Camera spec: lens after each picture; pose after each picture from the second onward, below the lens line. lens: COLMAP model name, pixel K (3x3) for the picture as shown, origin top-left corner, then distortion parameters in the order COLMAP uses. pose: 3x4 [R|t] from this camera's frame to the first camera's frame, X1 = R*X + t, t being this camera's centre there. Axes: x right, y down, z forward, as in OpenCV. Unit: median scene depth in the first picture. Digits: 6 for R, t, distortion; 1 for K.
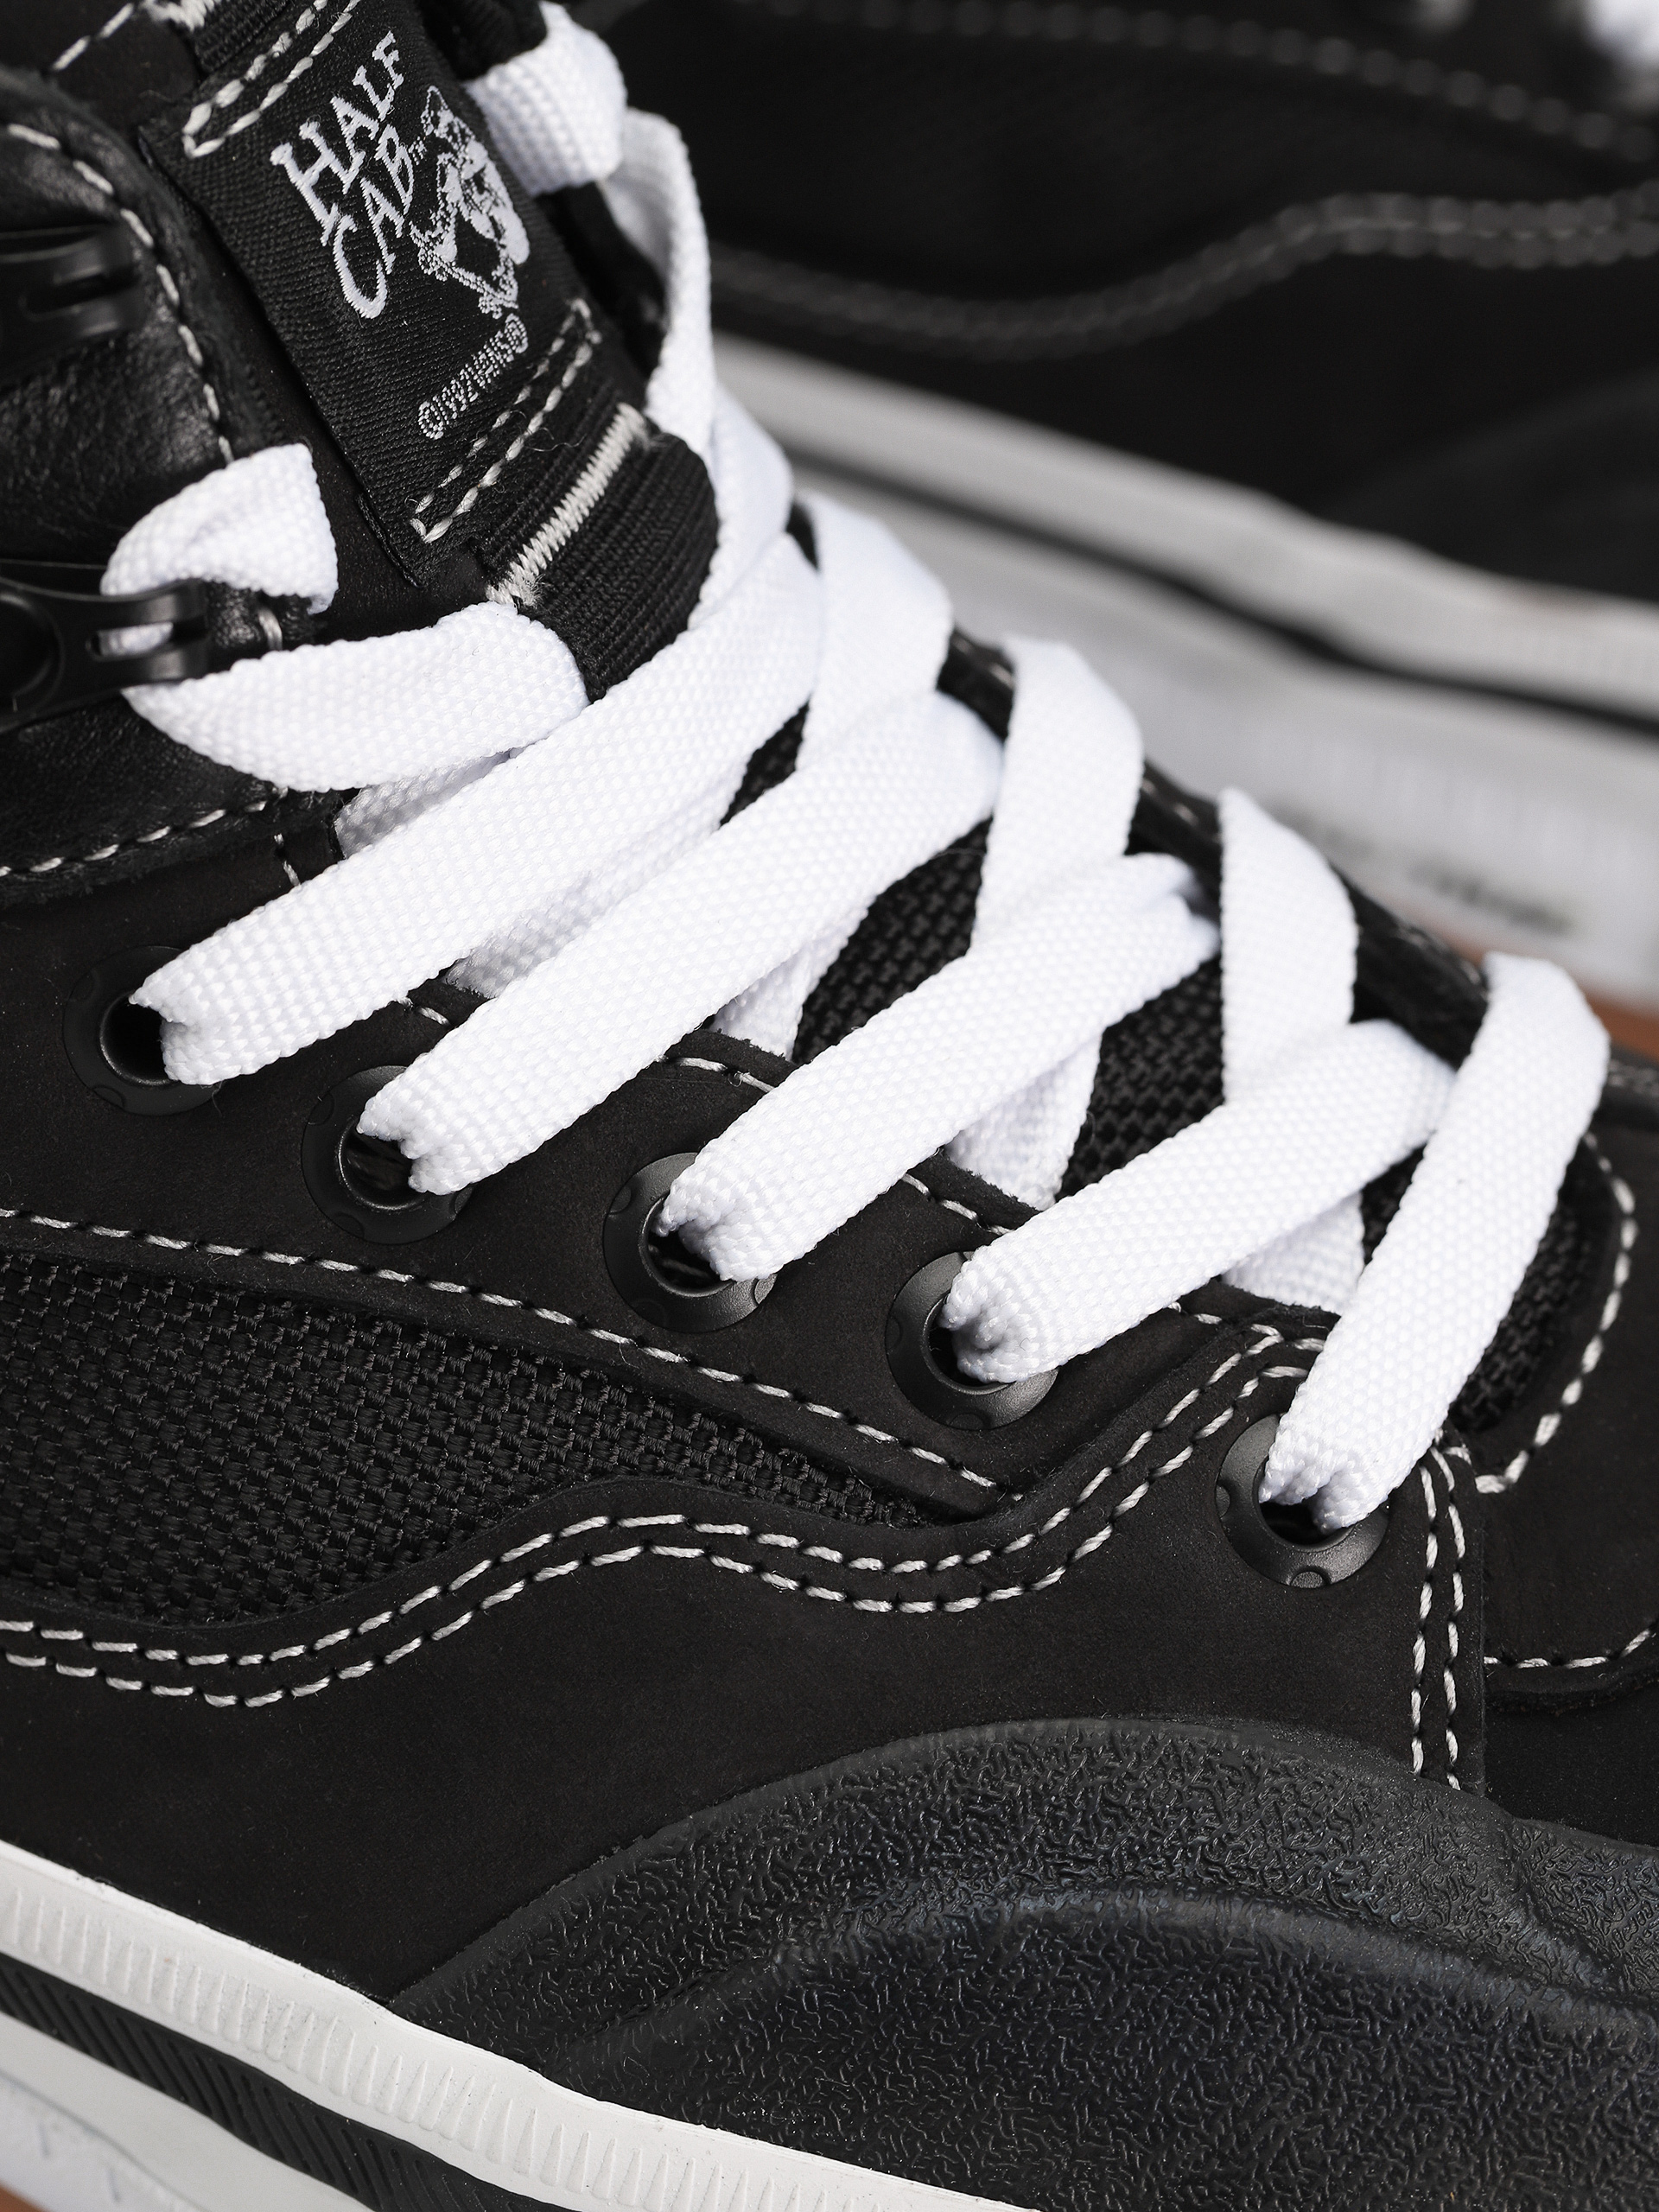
lens RADIAL K [[8336.0, 0, 828.7], [0, 8336.0, 945.8], [0, 0, 1]] dist [-0.124143, 1.118635]
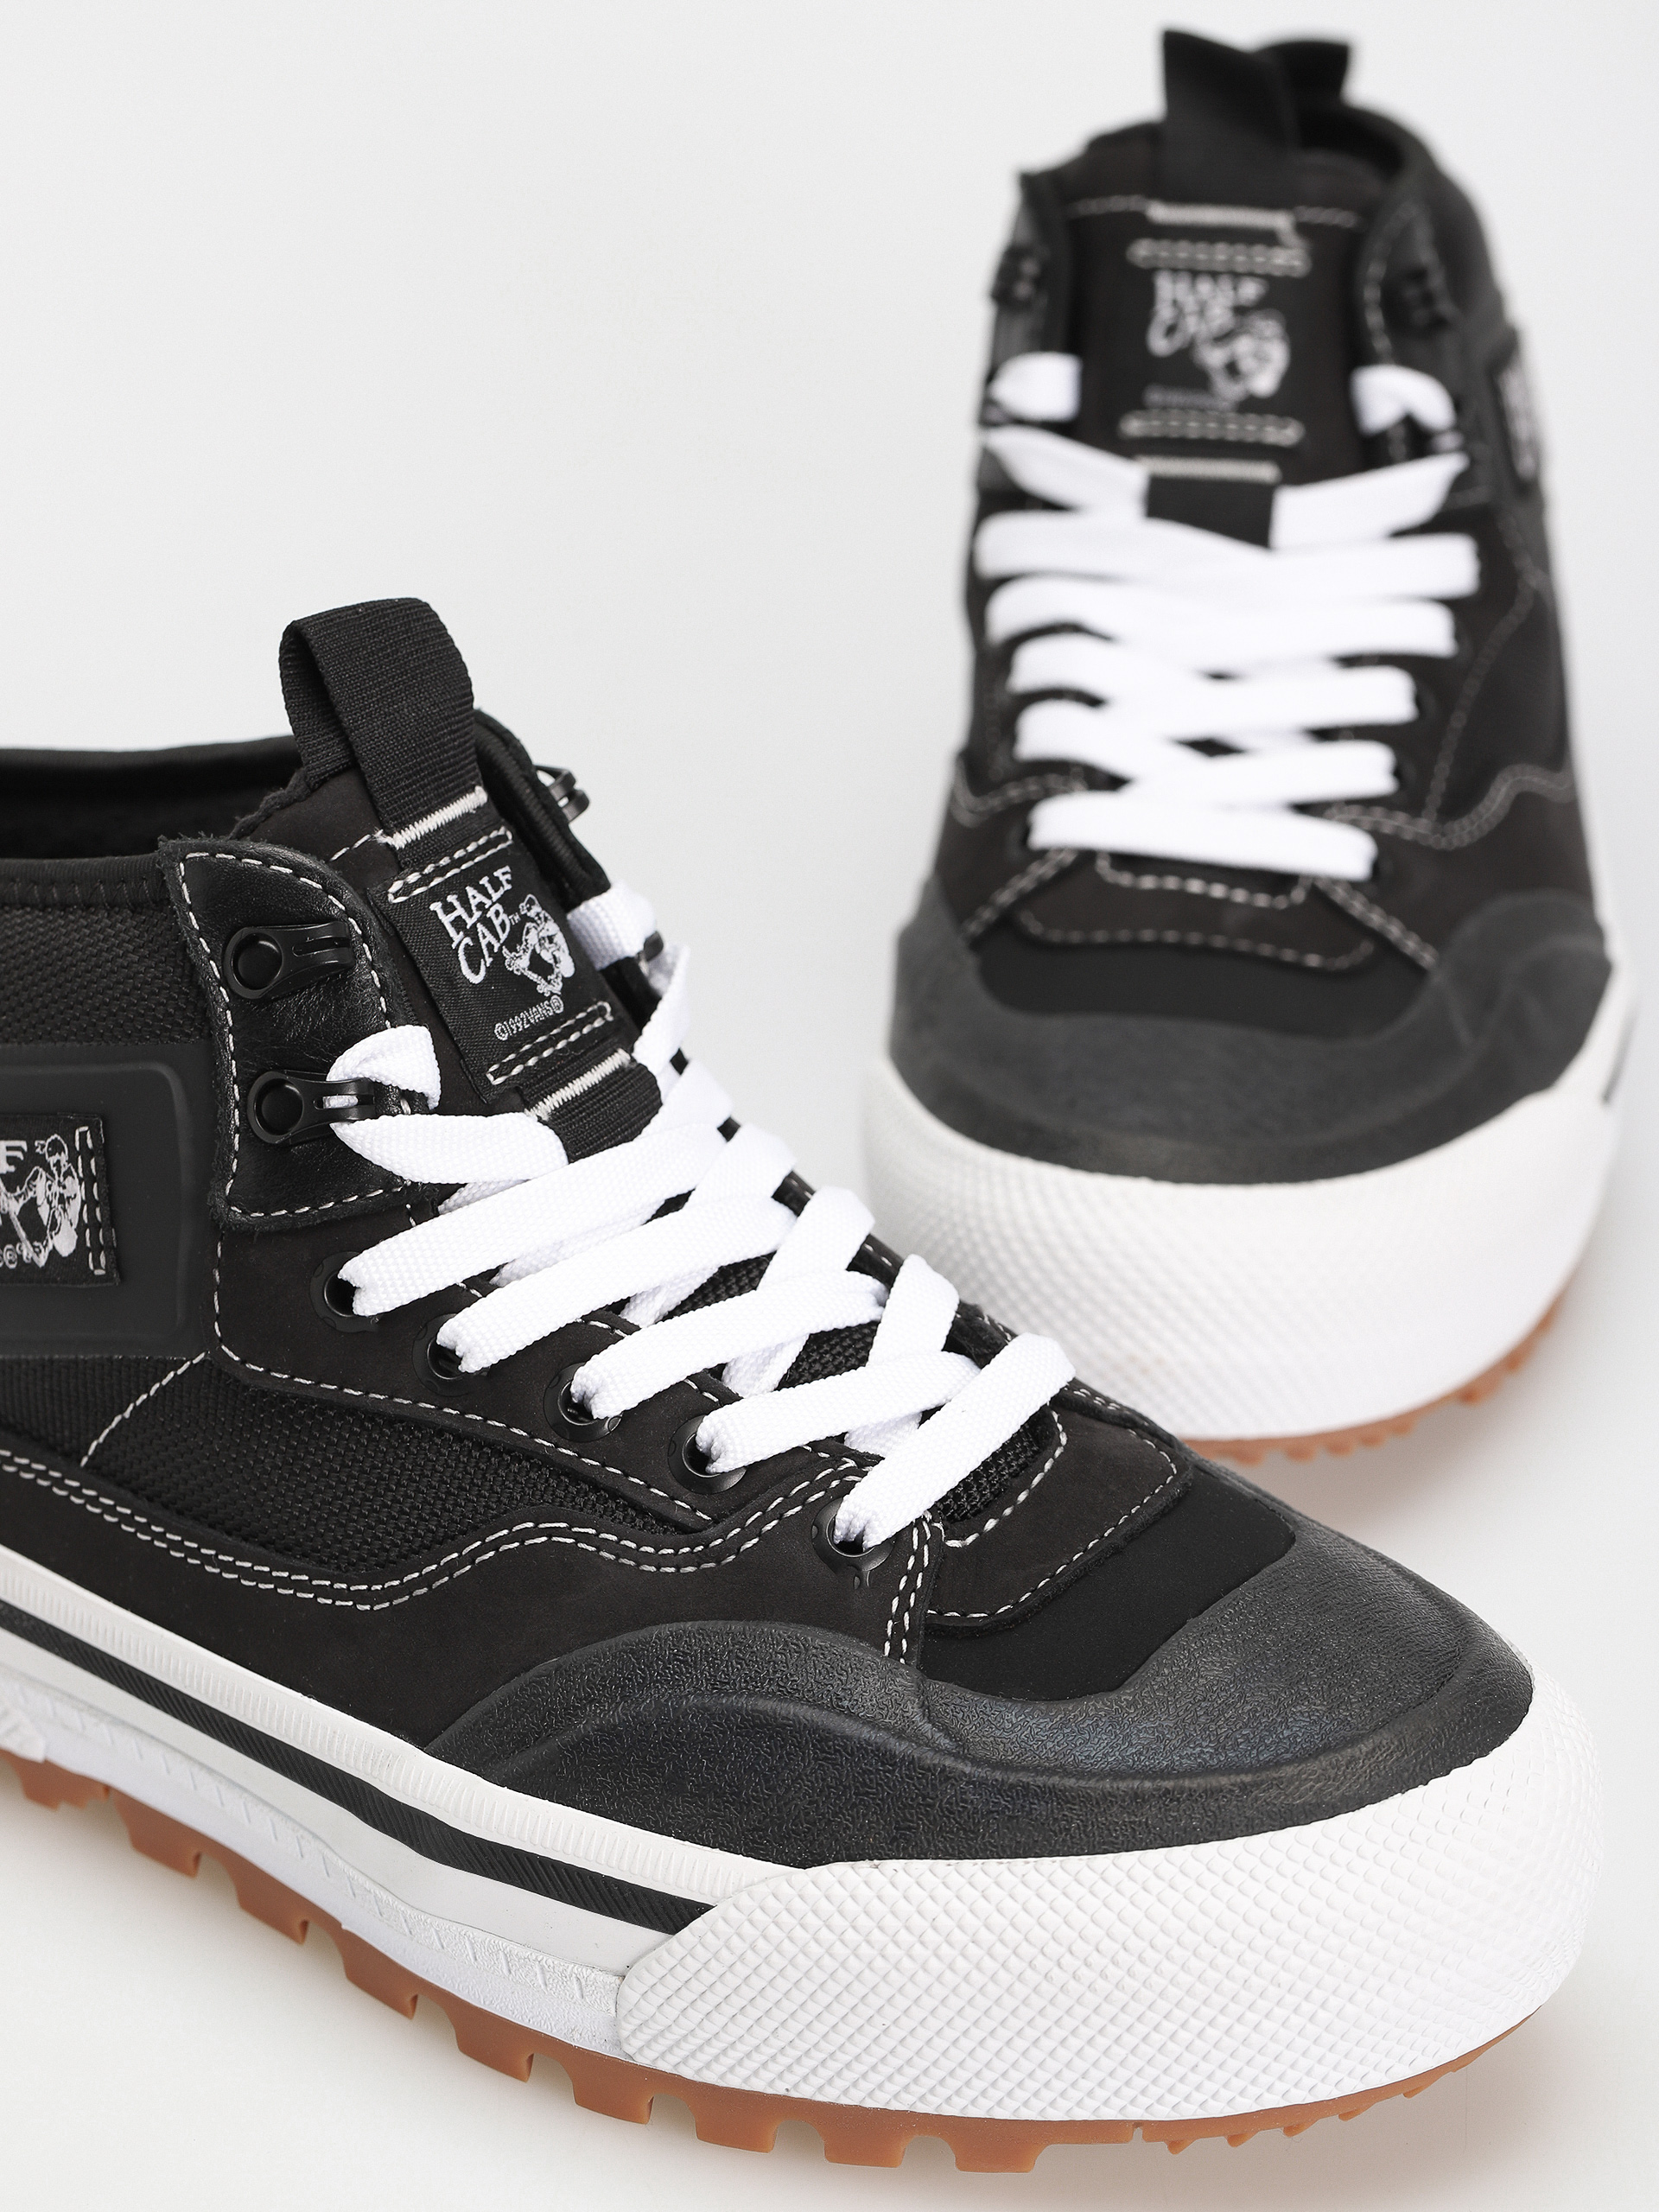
lens RADIAL K [[7790.2, 0, 829.5], [0, 7790.2, 1106.0], [0, 0, 1]] dist [-0.020768, 0.473301]
pose [[0.961171, 0.017847, -0.275376, 0.604376], [-0.081436, 0.971808, -0.221262, 0.405584], [0.263664, 0.235096, 0.935527, -0.904221]]
